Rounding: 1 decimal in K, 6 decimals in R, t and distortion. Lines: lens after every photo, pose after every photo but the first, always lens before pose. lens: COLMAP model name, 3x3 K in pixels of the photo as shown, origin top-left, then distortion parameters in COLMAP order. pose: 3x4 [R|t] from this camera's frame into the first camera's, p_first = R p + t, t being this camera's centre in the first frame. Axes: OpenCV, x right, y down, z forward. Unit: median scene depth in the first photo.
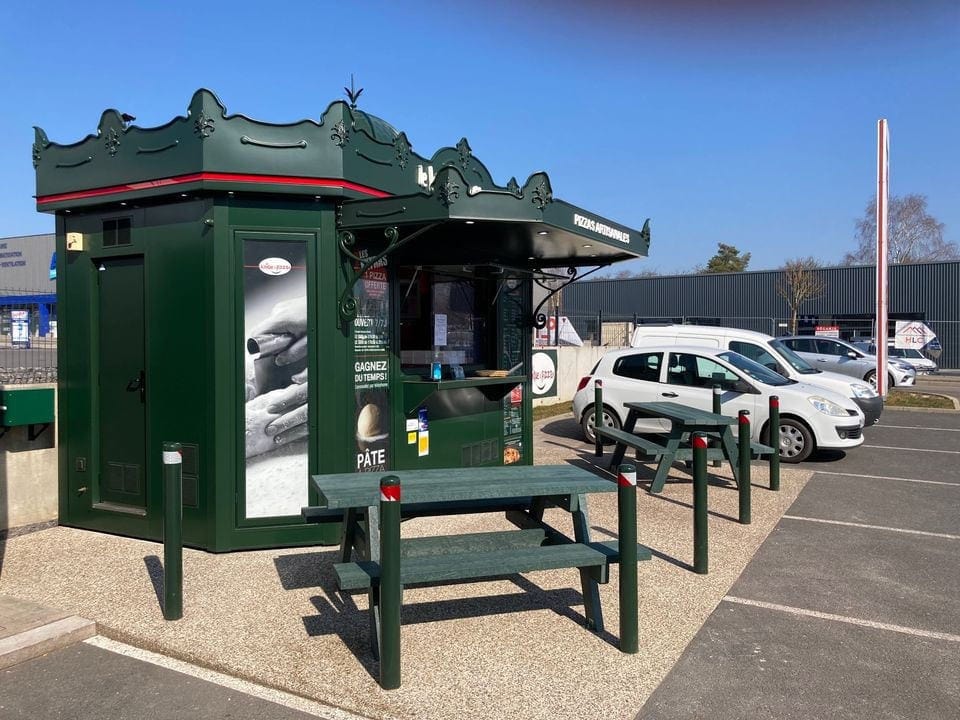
lens RADIAL K [[756.8, 0, 485.9], [0, 756.8, 360.3], [0, 0, 1]] dist [0.028520, -0.018517]
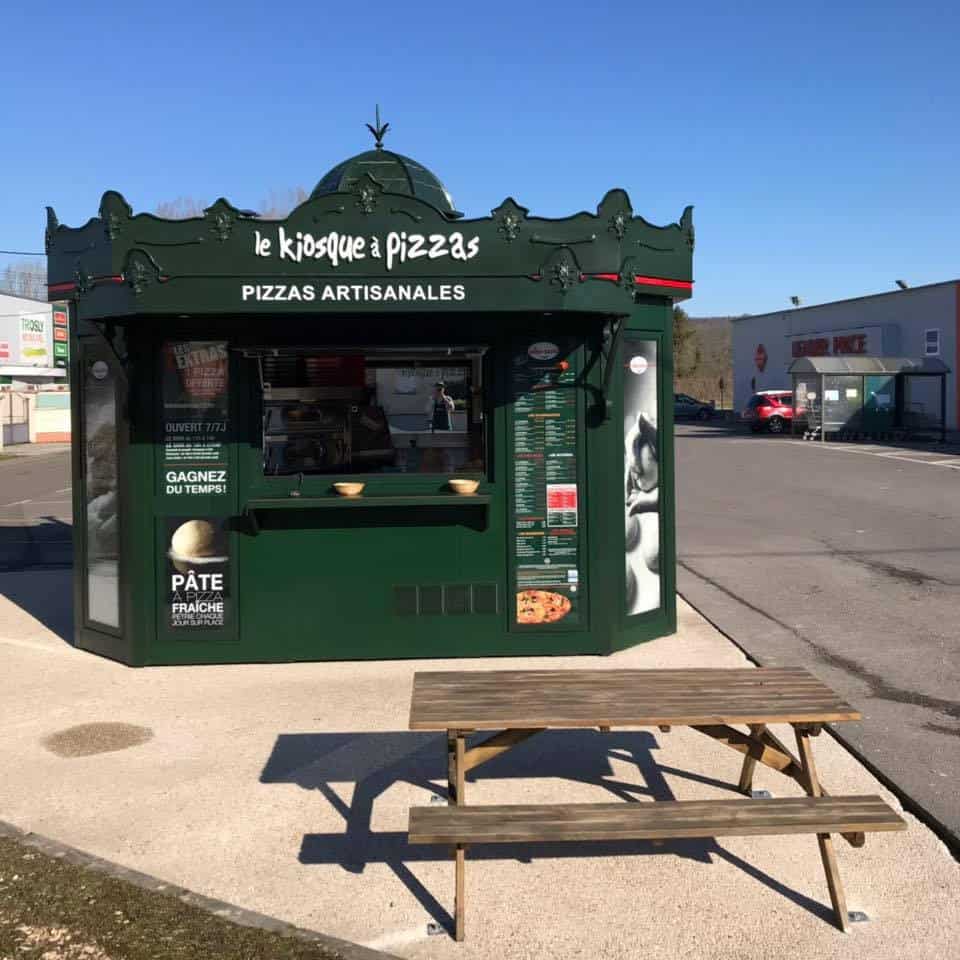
lens RADIAL K [[1037.2, 0, 485.6], [0, 1037.2, 422.7], [0, 0, 1]] dist [0.037013, 0.000000]
pose [[0.532402, 0.023697, -0.846160, 1.059523], [-0.014115, 0.999718, 0.019116, -0.083478], [0.846374, 0.001766, 0.532587, 0.659490]]
